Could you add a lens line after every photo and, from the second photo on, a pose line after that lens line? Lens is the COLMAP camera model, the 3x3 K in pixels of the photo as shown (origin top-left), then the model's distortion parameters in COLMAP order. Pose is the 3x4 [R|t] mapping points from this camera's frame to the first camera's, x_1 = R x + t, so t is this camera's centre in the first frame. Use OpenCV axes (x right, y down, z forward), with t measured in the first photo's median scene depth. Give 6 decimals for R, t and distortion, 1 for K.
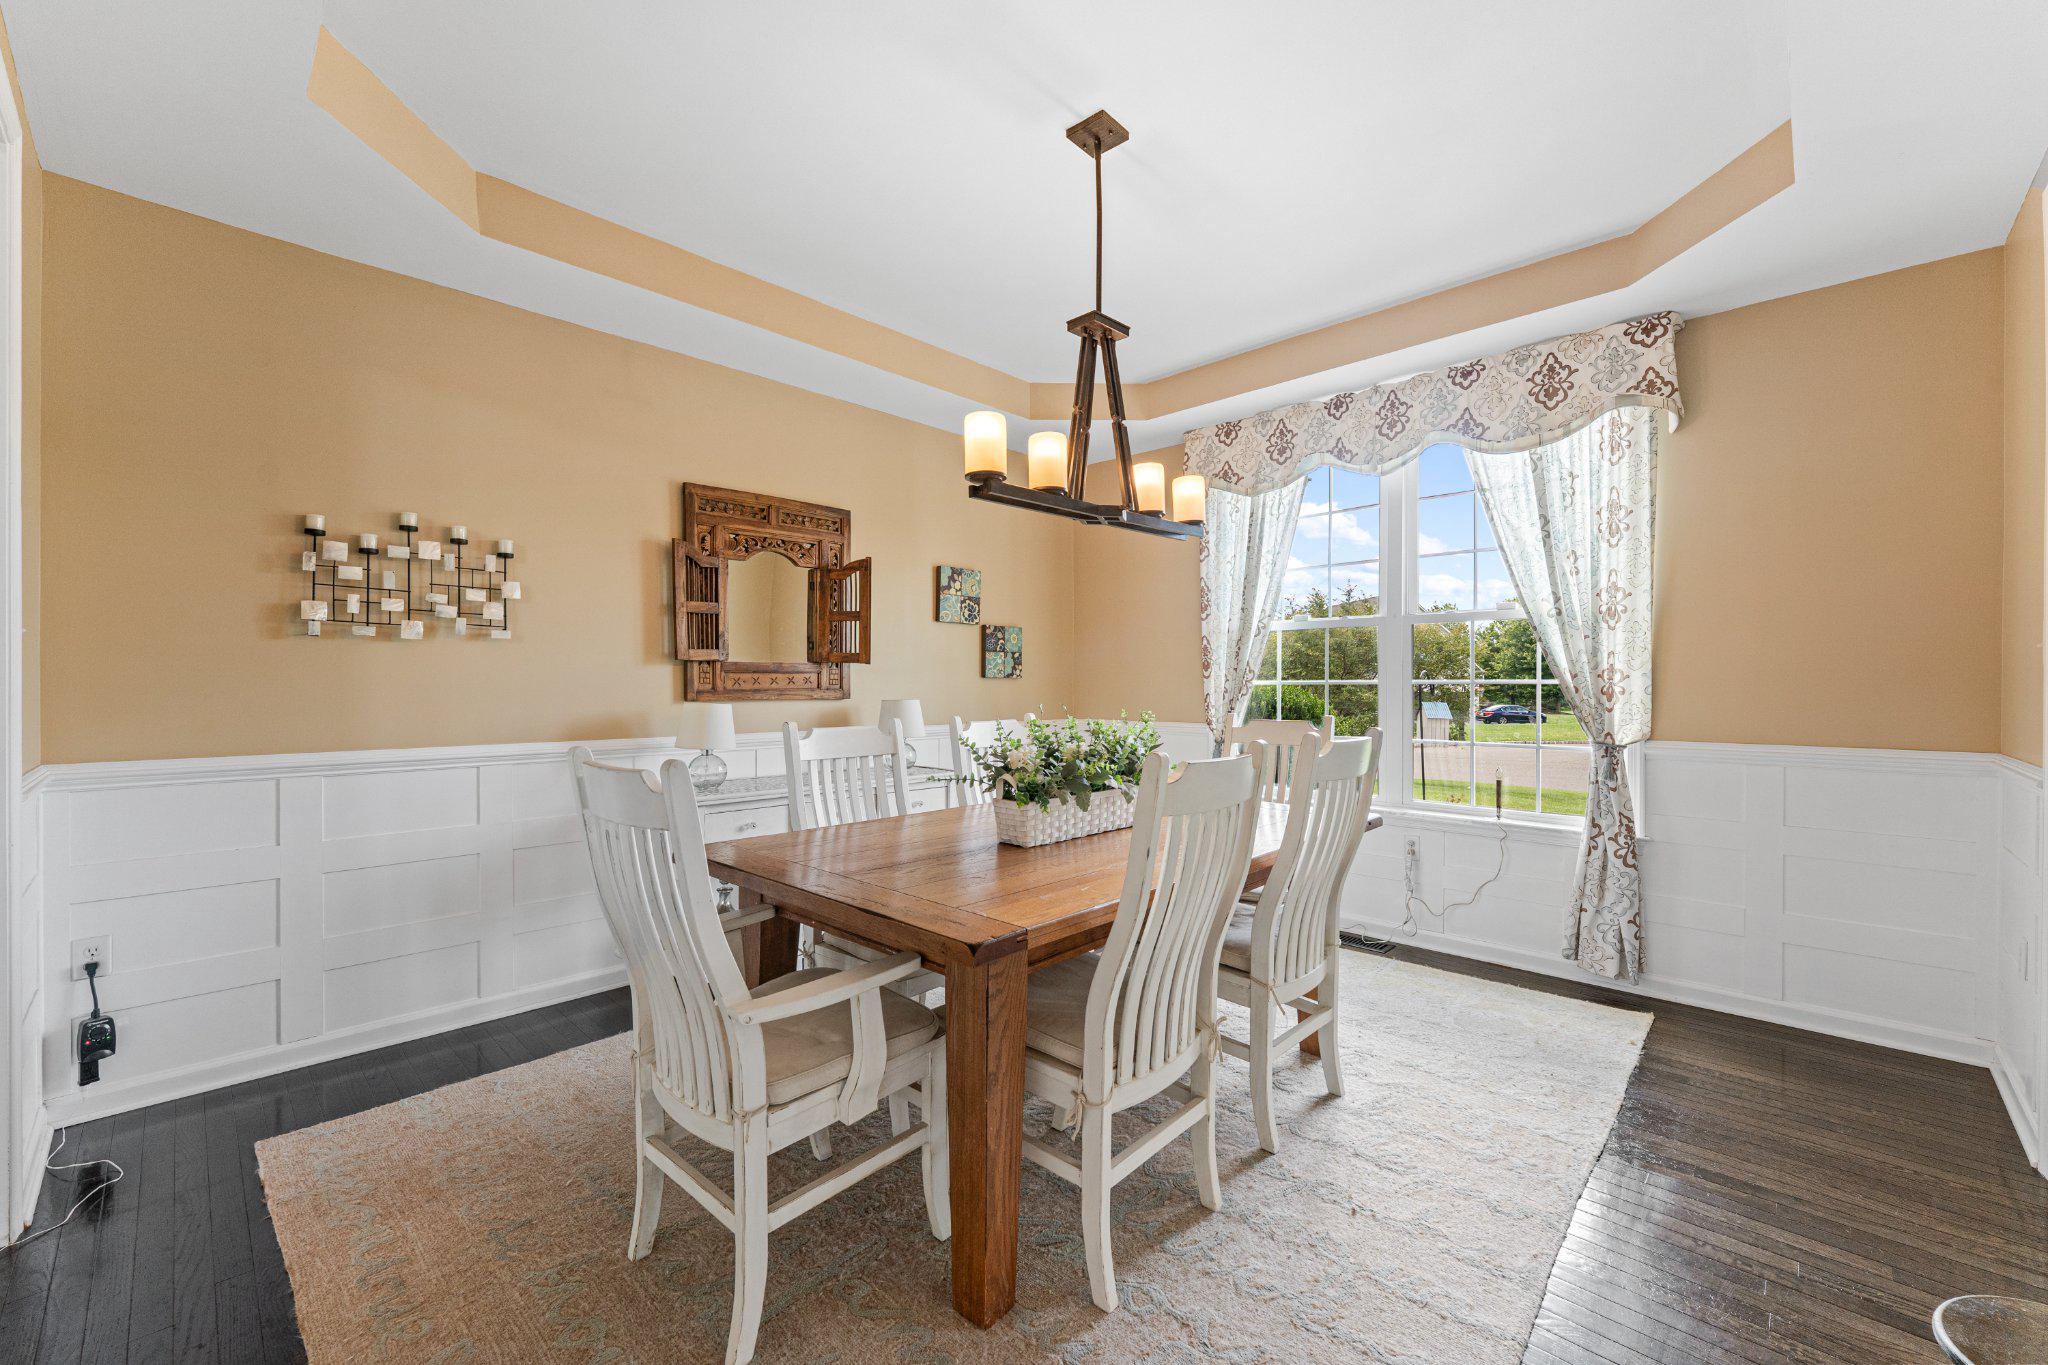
lens RADIAL K [[822.3, 0, 1027.3], [0, 822.3, 682.3], [0, 0, 1]] dist [0.001955, 0.000256]
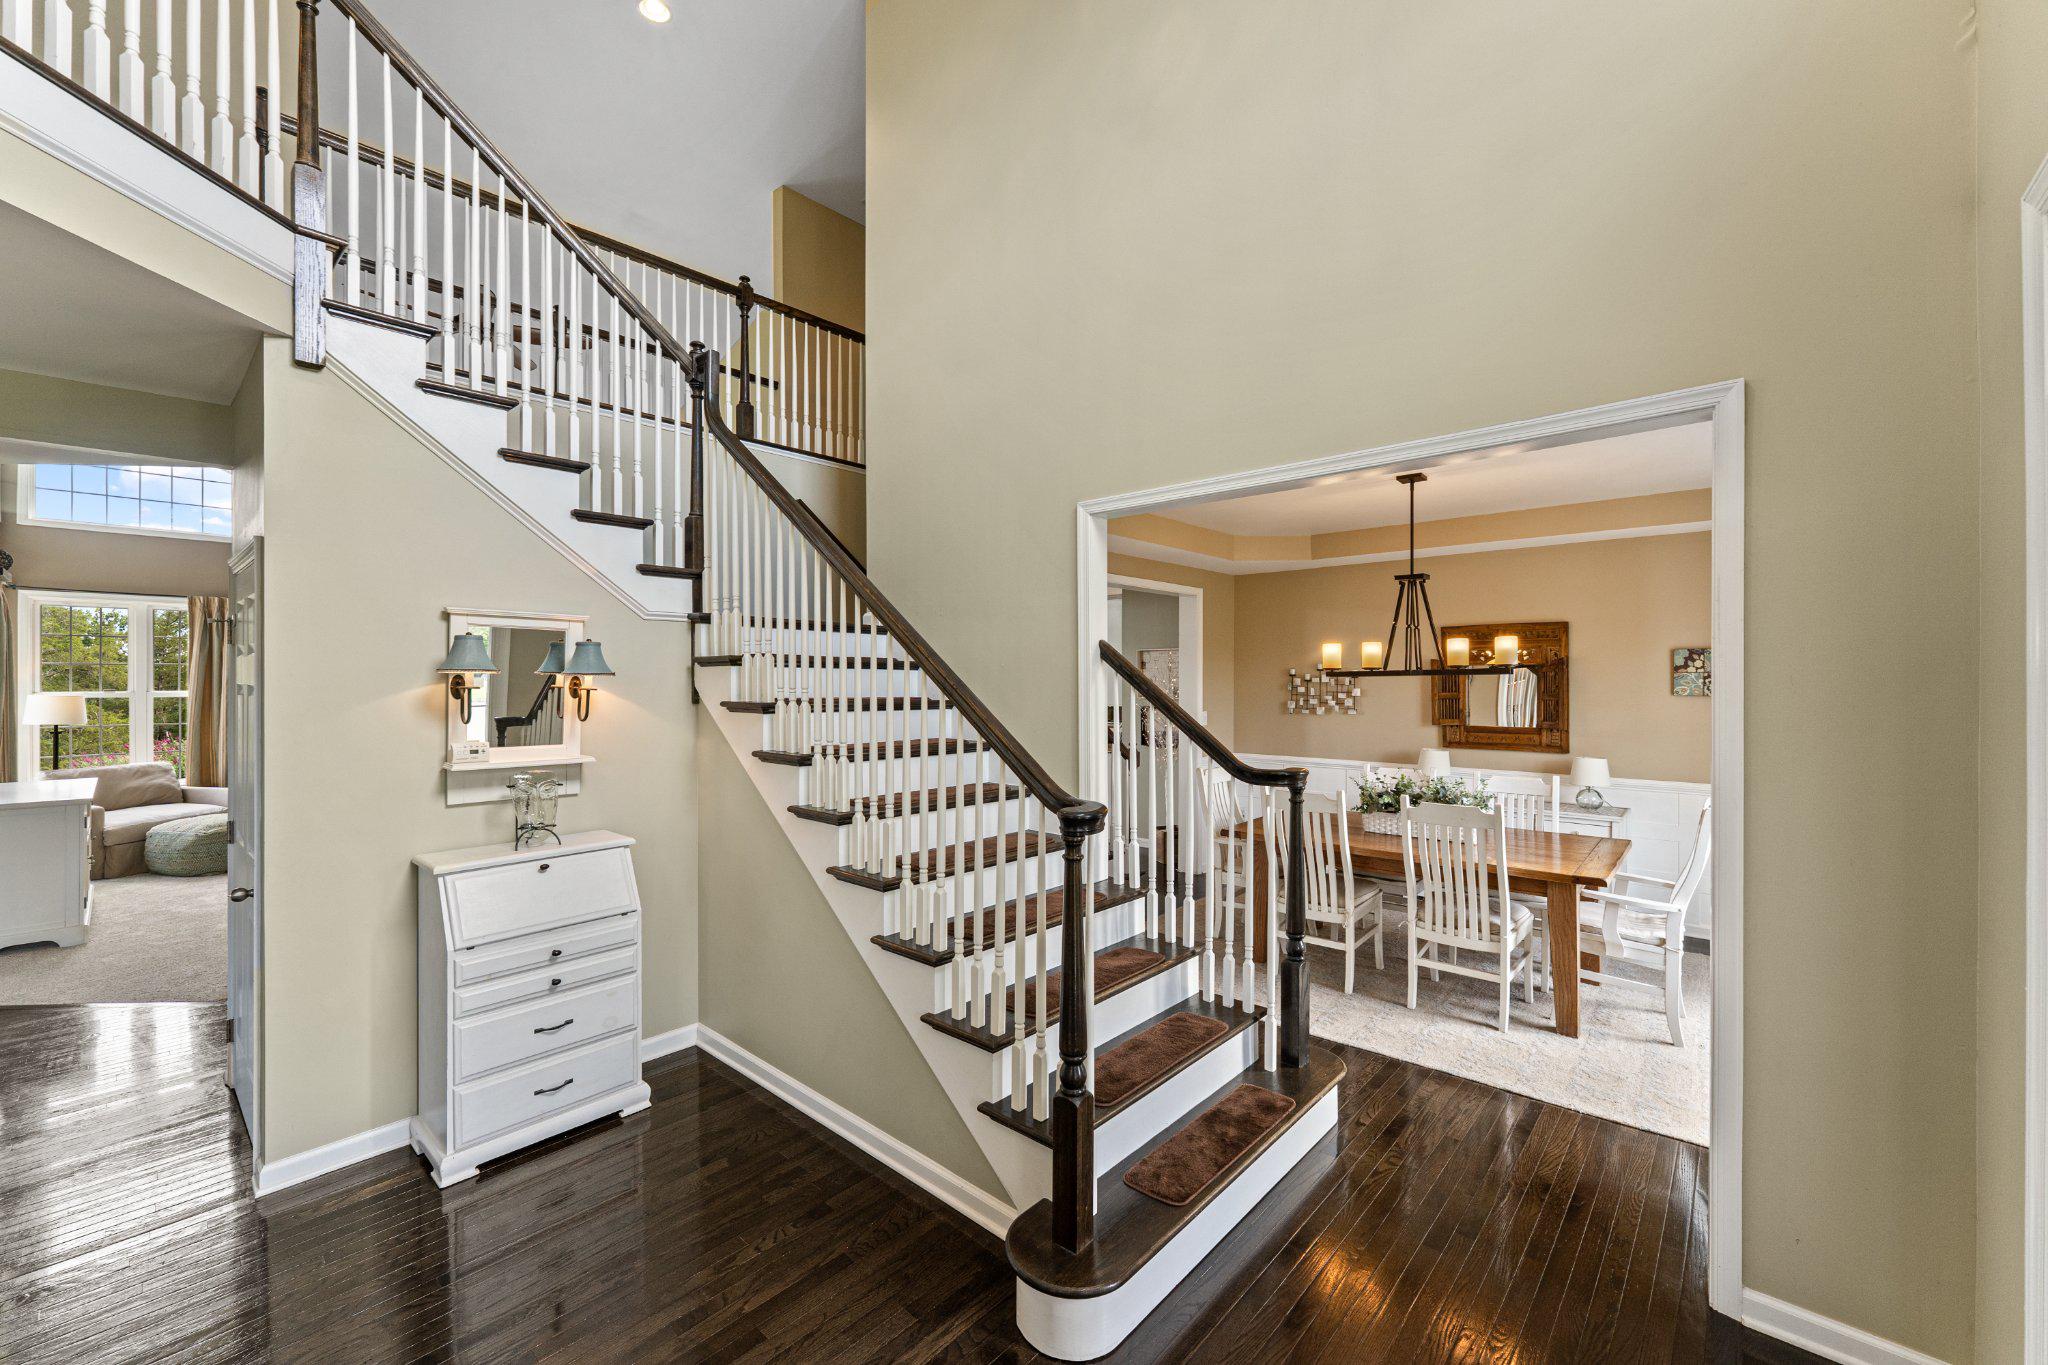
lens RADIAL K [[822.3, 0, 1026.1], [0, 822.3, 679.1], [0, 0, 1]] dist [0.001955, 0.000256]
pose [[0.028748, 0.003303, -0.999581, 1.636904], [0.005148, 0.999981, 0.003452, -0.164886], [0.999573, -0.005245, 0.028731, 0.036515]]
